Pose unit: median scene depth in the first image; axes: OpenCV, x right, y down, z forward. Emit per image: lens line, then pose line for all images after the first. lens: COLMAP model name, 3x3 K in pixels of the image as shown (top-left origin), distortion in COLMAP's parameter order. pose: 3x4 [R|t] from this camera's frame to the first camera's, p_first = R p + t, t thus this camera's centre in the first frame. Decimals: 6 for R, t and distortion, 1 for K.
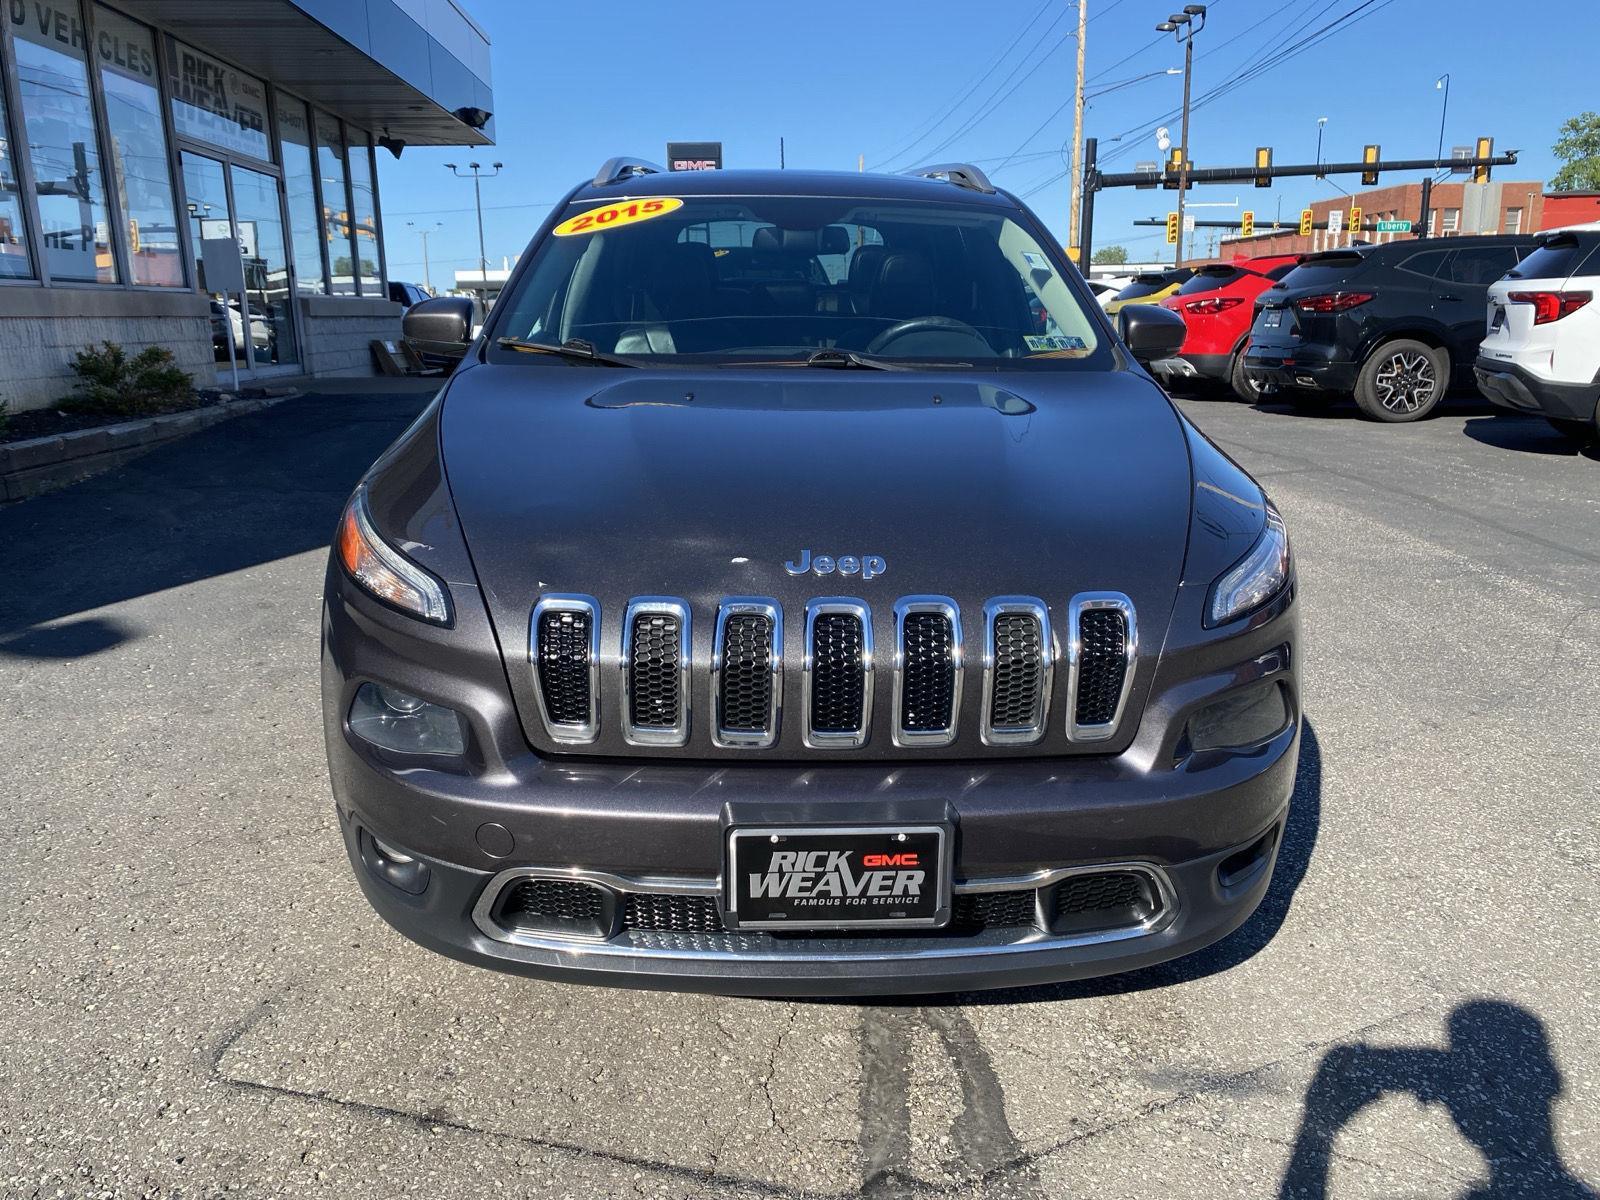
lens RADIAL K [[1211.3, 0, 800.0], [0, 1211.3, 600.0], [0, 0, 1]] dist [0.004394, -0.003371]
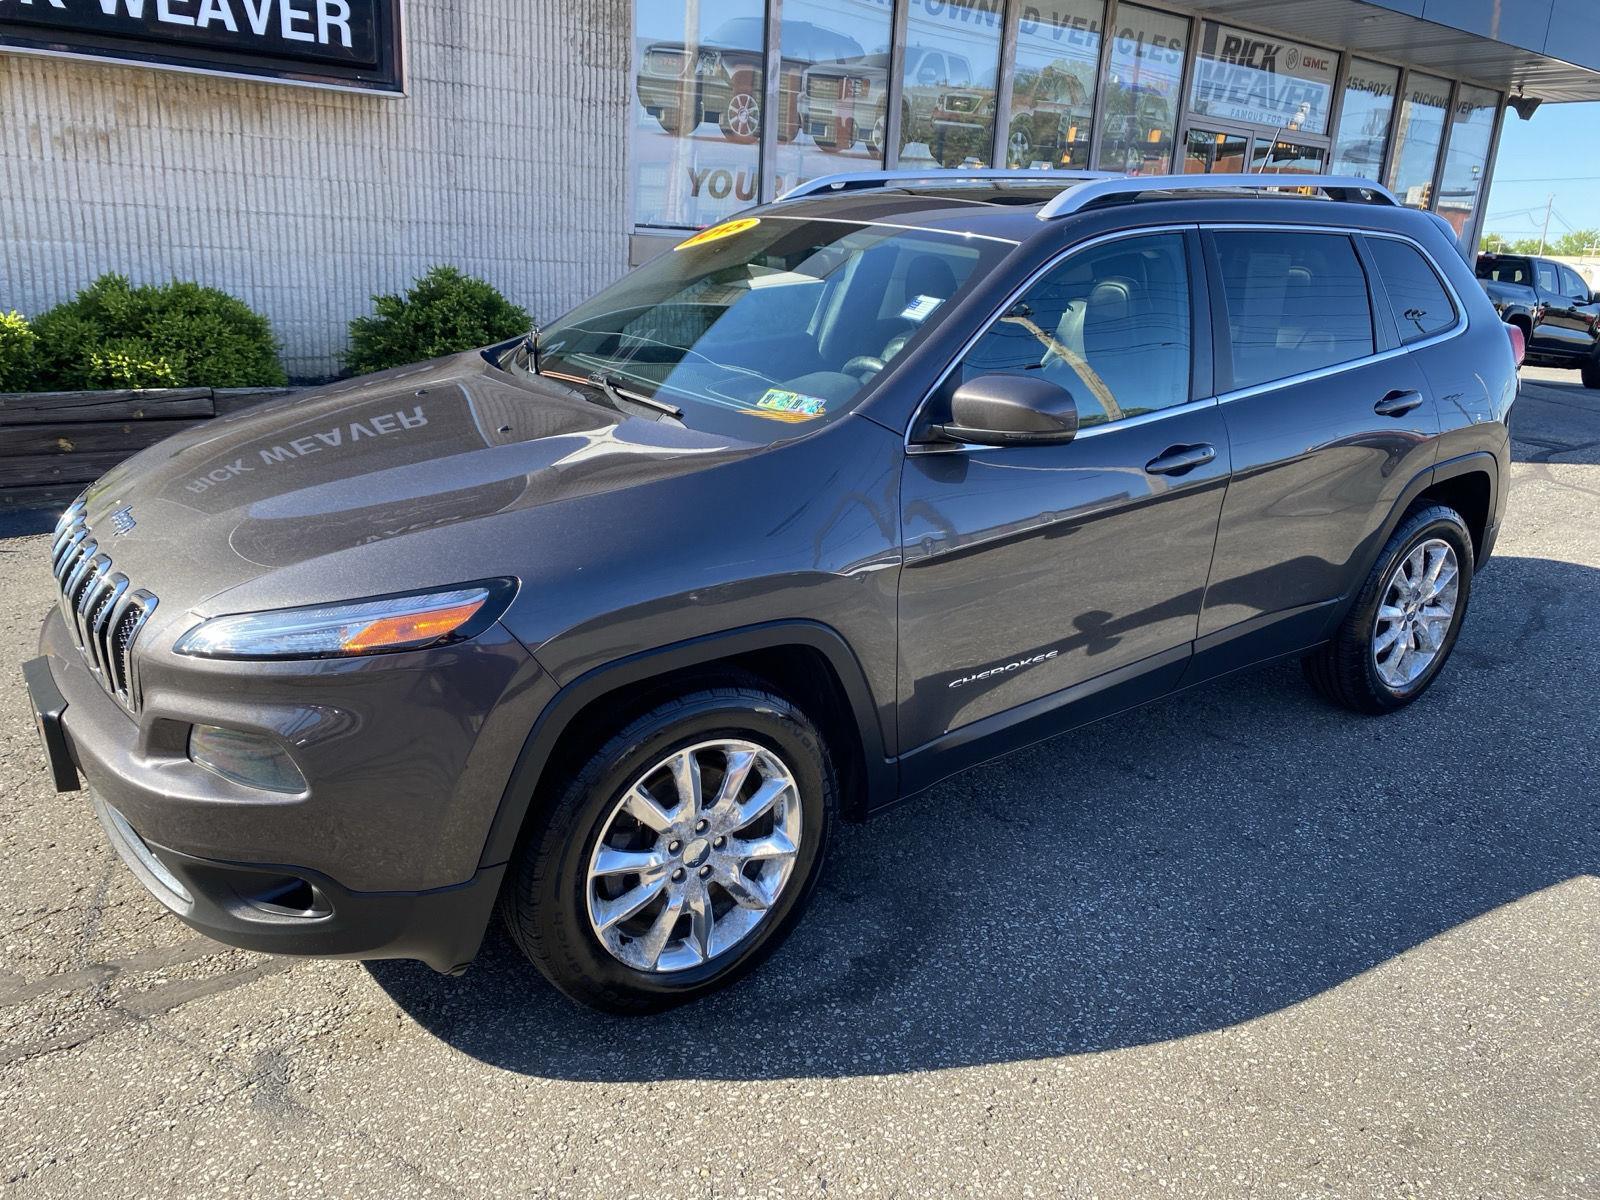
lens RADIAL K [[1196.4, 0, 810.2], [0, 1196.4, 601.1], [0, 0, 1]] dist [0.008499, 0.003501]
pose [[0.562805, 0.273789, -0.779930, 0.257614], [-0.245451, 0.956347, 0.158599, -0.058416], [0.789306, 0.102174, 0.605439, 0.134142]]
